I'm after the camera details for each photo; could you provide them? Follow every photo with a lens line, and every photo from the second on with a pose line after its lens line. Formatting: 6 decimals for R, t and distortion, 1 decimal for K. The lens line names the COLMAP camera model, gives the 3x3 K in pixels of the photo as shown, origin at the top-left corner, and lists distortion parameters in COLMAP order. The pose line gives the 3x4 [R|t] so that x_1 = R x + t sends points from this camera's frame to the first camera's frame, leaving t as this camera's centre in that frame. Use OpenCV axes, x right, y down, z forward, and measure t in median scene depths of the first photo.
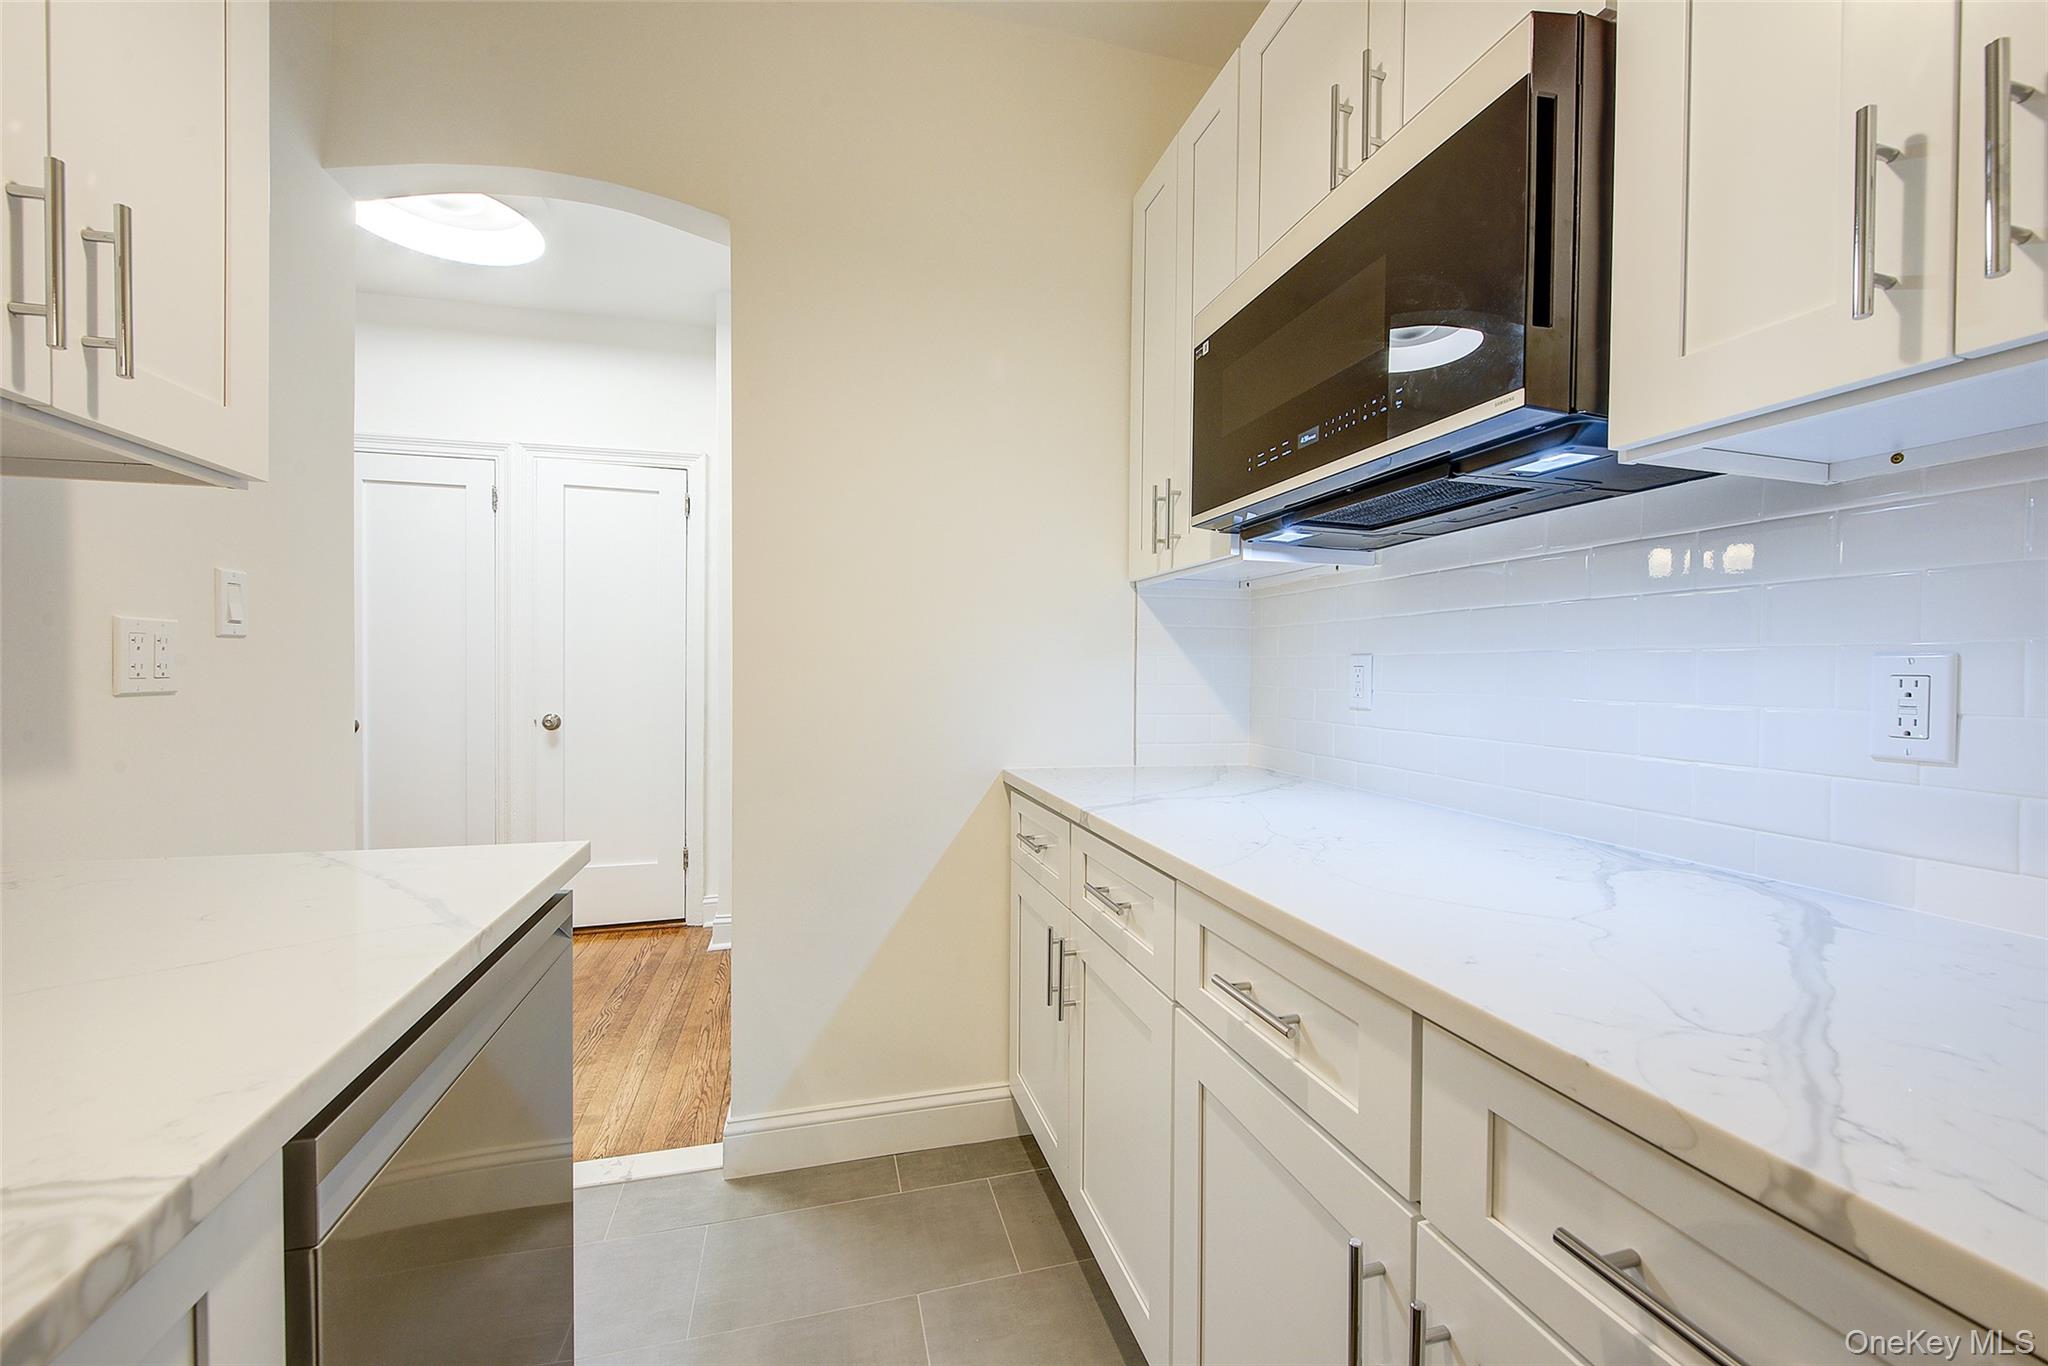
lens RADIAL K [[810.6, 0, 1026.0], [0, 810.6, 680.1], [0, 0, 1]] dist [-0.001016, -0.000165]
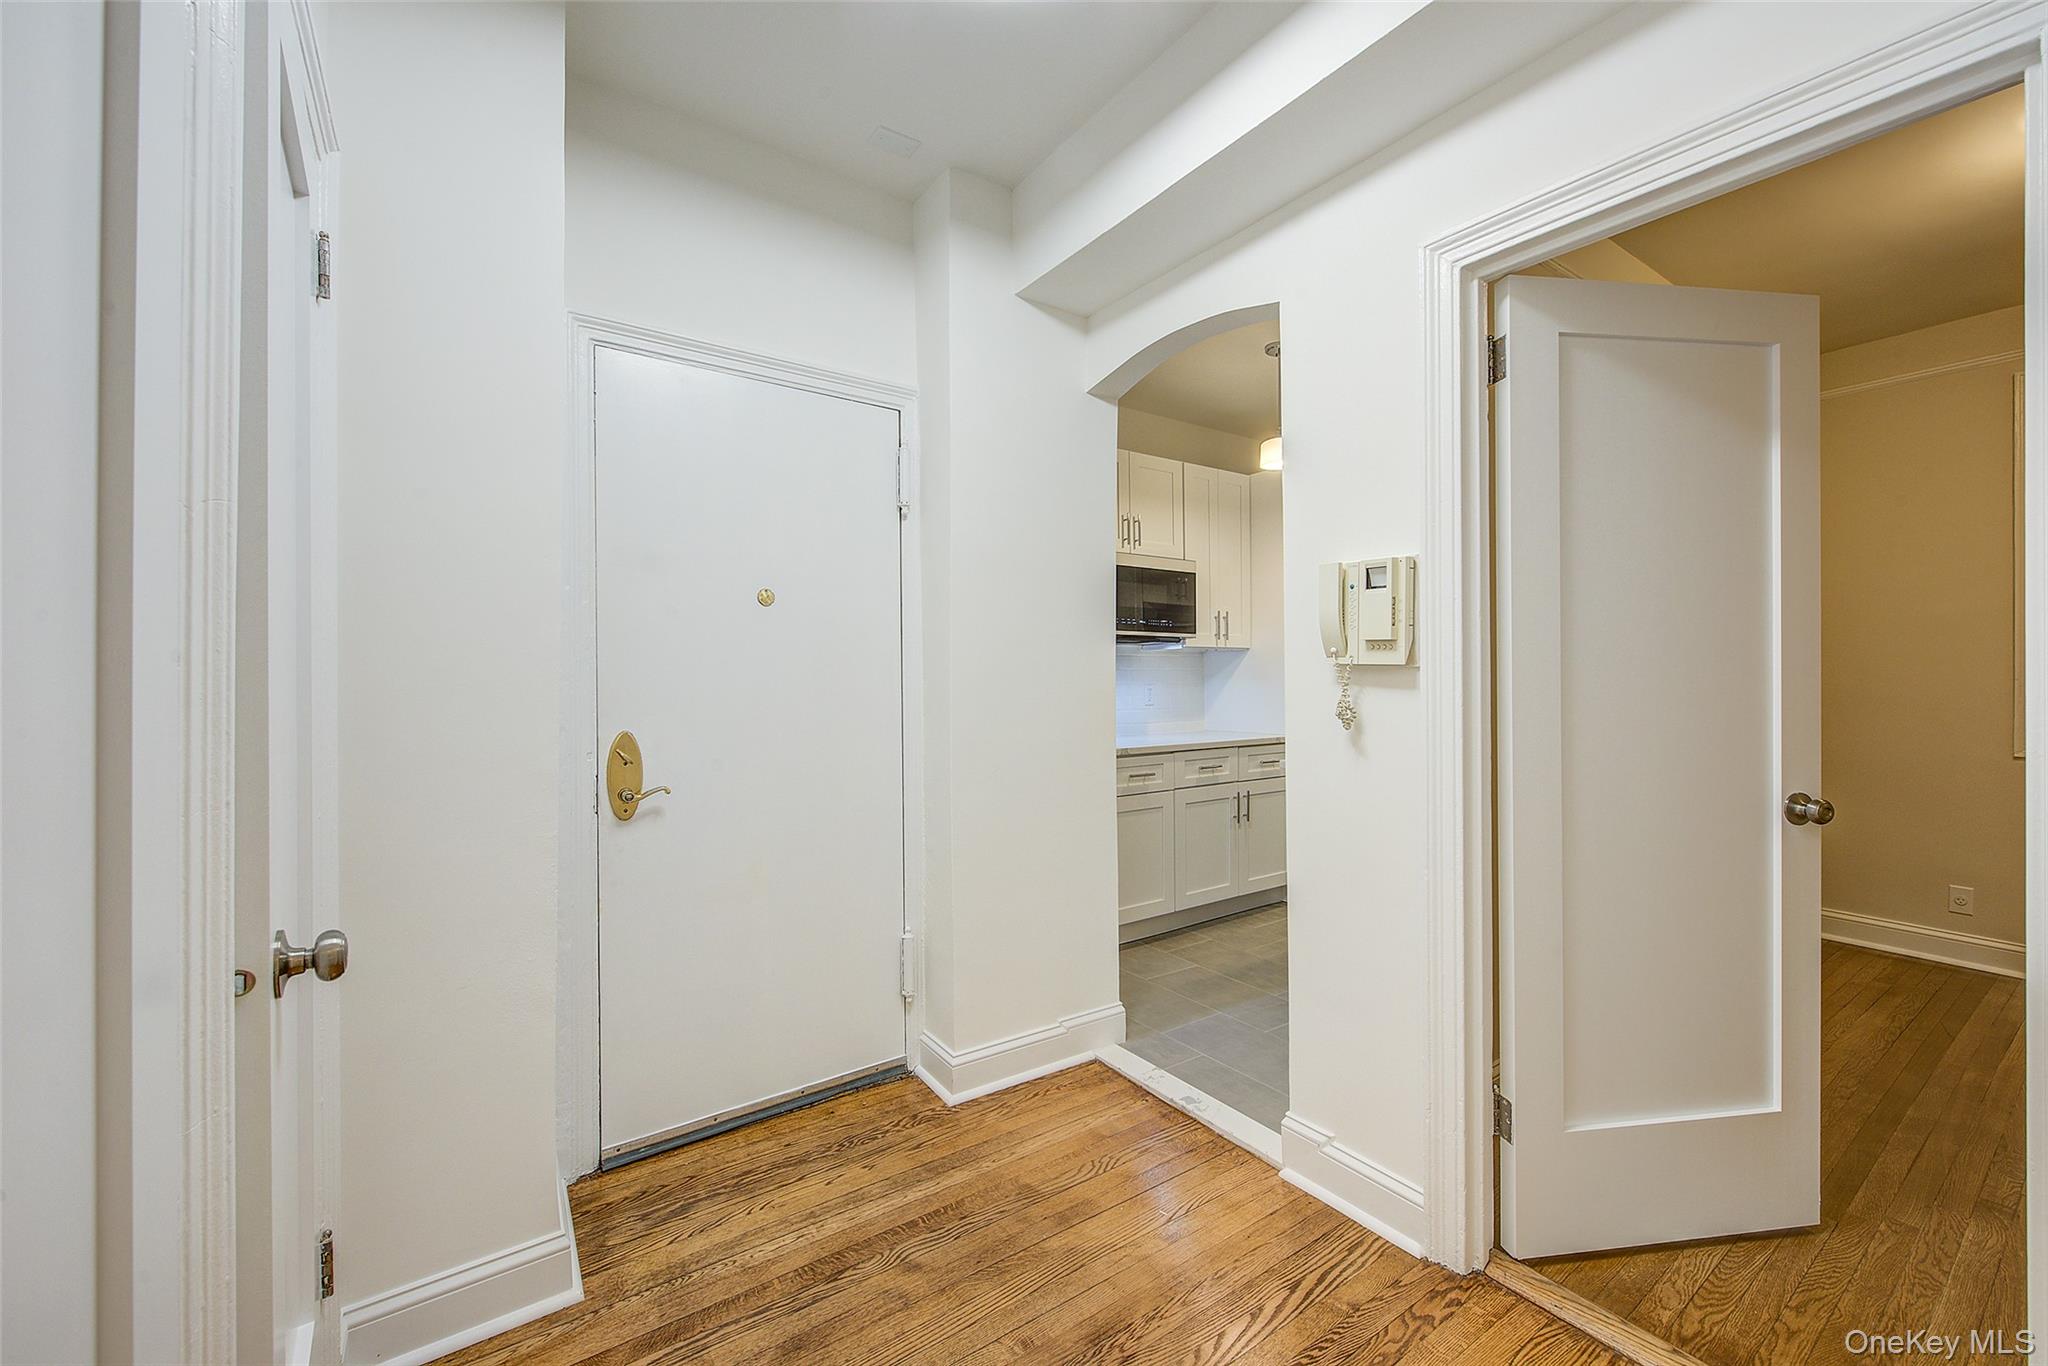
lens RADIAL K [[810.6, 0, 1027.0], [0, 810.6, 681.8], [0, 0, 1]] dist [-0.001016, -0.000165]
pose [[-0.344569, -0.005895, 0.938743, -1.373346], [0.012161, 0.999868, 0.010743, -0.047387], [-0.938682, 0.015118, -0.344452, 1.348763]]
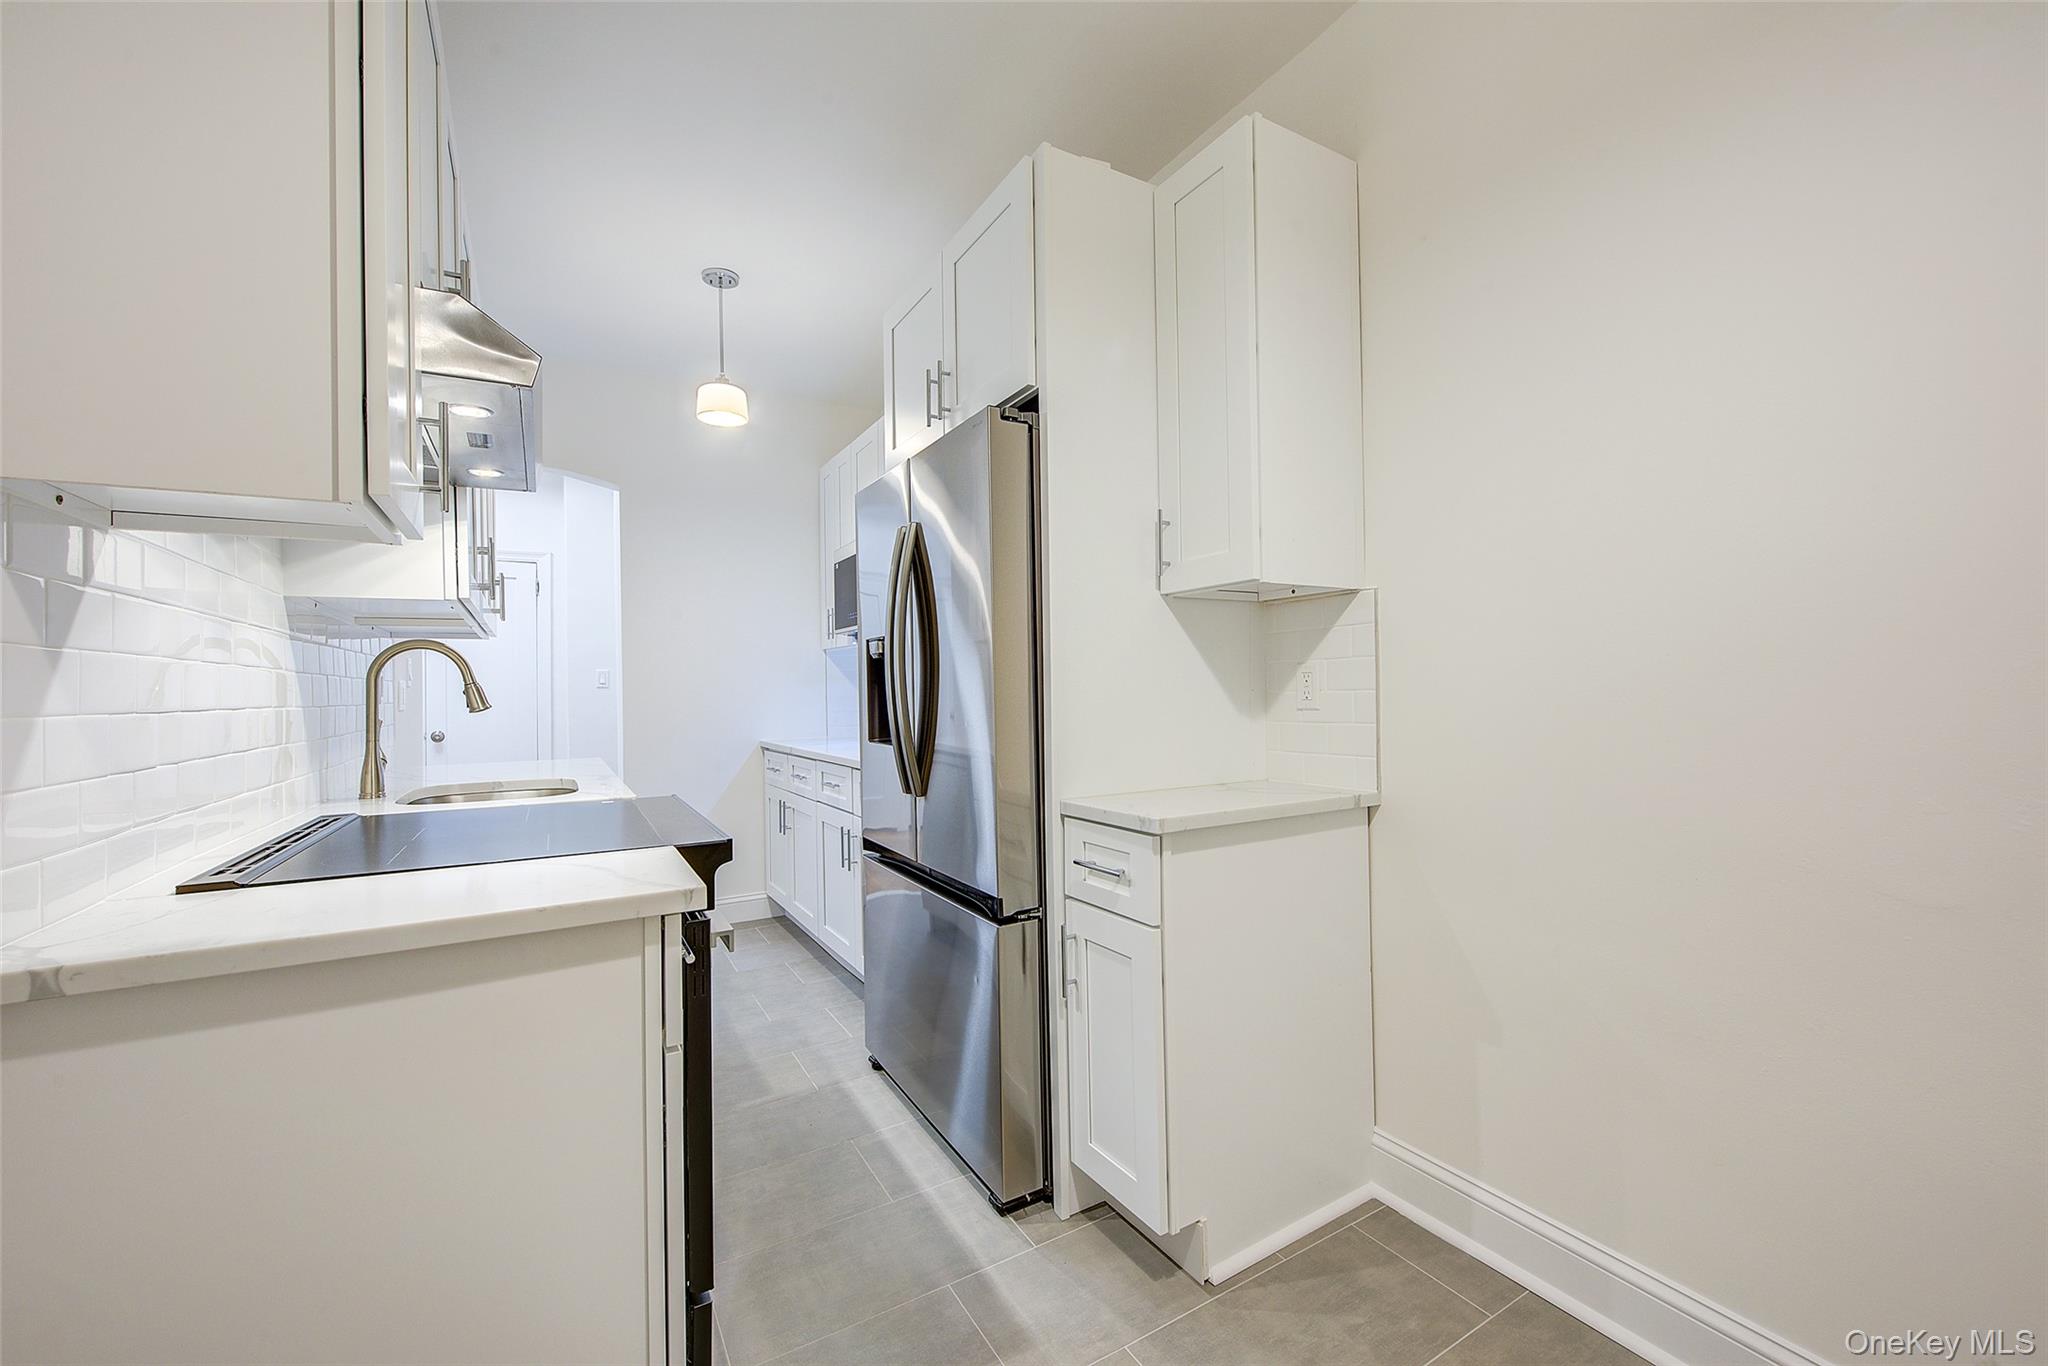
lens RADIAL K [[810.6, 0, 1036.0], [0, 810.6, 684.7], [0, 0, 1]] dist [-0.001016, -0.000165]
pose [[0.960579, -0.019708, 0.277309, 0.068952], [0.025212, 0.999549, -0.016294, 0.014557], [-0.276863, 0.022643, 0.960643, -1.072709]]
